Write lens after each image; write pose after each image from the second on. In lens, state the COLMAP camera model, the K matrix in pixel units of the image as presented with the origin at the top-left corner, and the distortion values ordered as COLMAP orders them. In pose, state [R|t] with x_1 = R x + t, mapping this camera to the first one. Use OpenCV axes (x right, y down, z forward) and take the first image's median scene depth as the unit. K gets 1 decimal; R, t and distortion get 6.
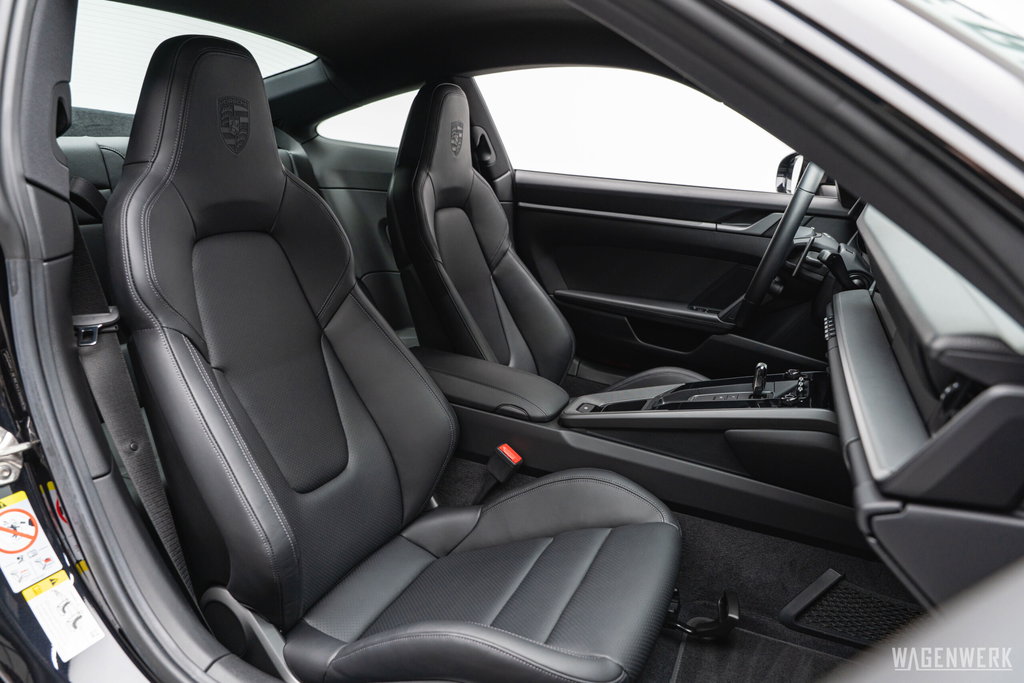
lens RADIAL K [[680.4, 0, 515.7], [0, 680.4, 344.1], [0, 0, 1]] dist [-0.054795, -0.000037]
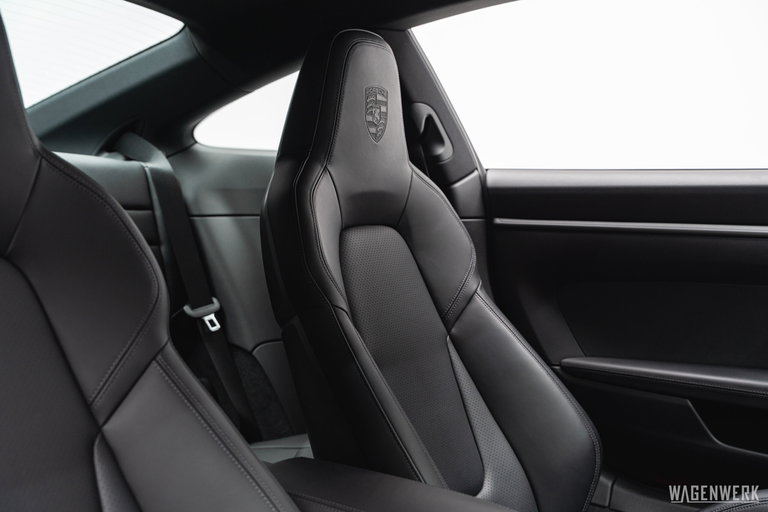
lens RADIAL K [[964.0, 0, 379.6], [0, 964.0, 257.2], [0, 0, 1]] dist [0.009517, 0.000000]
pose [[0.986270, -0.052970, -0.156415, 0.039772], [0.019800, 0.978258, -0.206442, 0.005599], [0.163950, 0.200511, 0.965876, 0.149316]]
